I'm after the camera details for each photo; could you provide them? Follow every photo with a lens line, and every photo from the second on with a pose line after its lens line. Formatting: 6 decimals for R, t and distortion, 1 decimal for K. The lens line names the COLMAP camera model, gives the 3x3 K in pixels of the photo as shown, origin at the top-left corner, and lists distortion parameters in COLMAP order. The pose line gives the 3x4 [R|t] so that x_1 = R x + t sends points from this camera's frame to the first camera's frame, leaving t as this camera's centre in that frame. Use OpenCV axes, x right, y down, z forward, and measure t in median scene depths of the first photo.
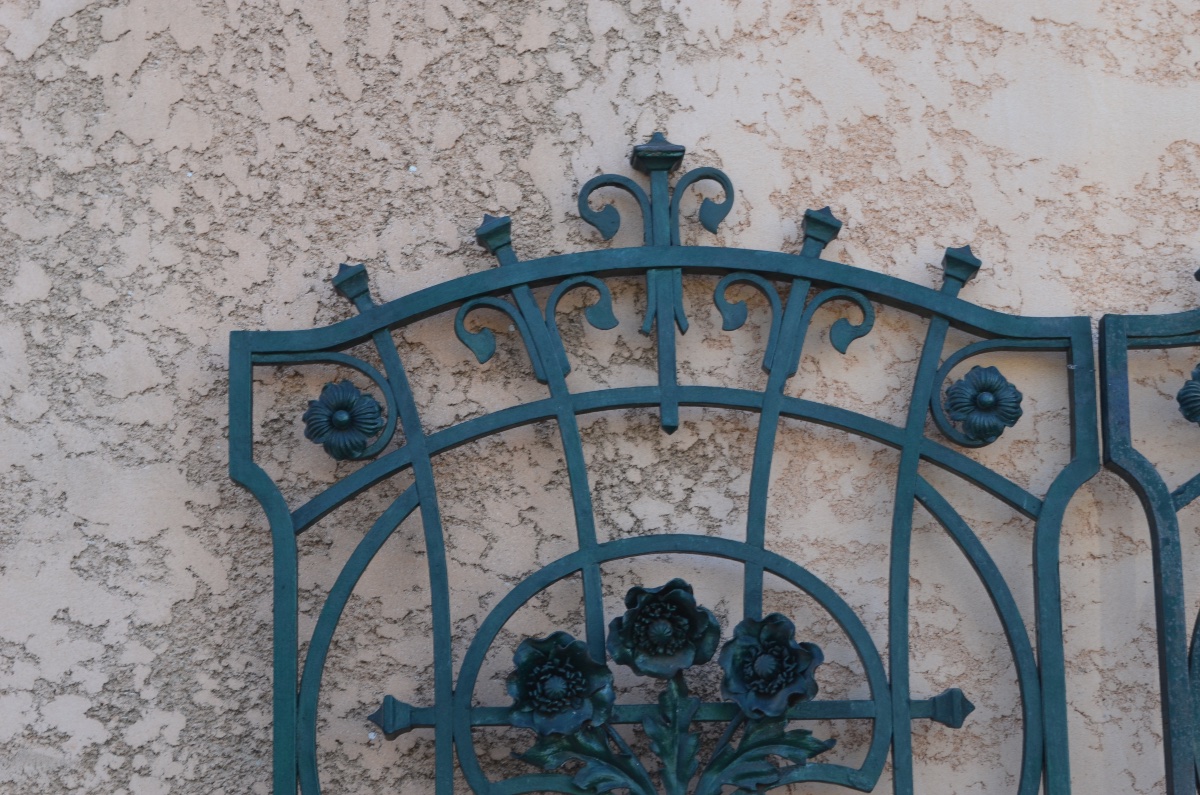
lens RADIAL K [[2735.2, 0, 592.5], [0, 2735.2, 394.3], [0, 0, 1]] dist [0.042358, 0.000000]
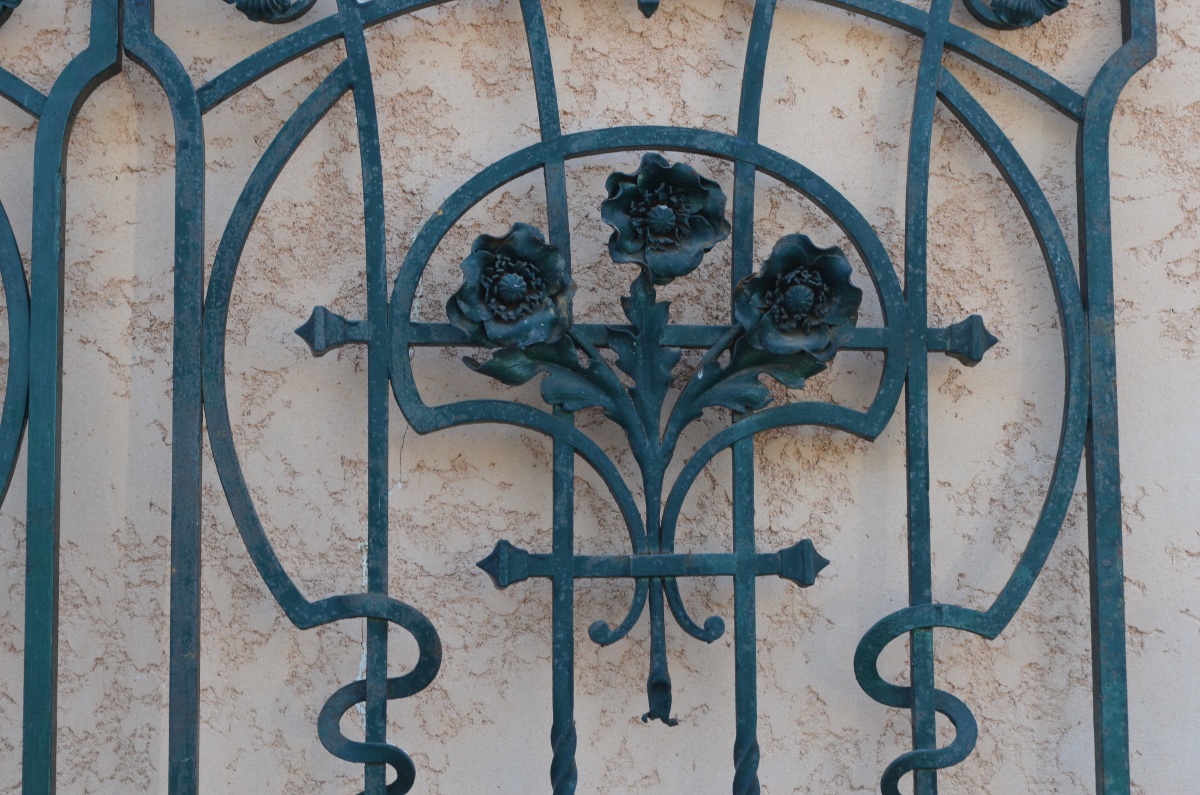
lens RADIAL K [[2735.2, 0, 606.3], [0, 2735.2, 400.0], [0, 0, 1]] dist [0.042358, 0.000000]
pose [[0.999964, 0.007769, 0.003523, 0.327104], [-0.007995, 0.997547, 0.069537, 0.070435], [-0.002975, -0.069562, 0.997573, 0.159712]]
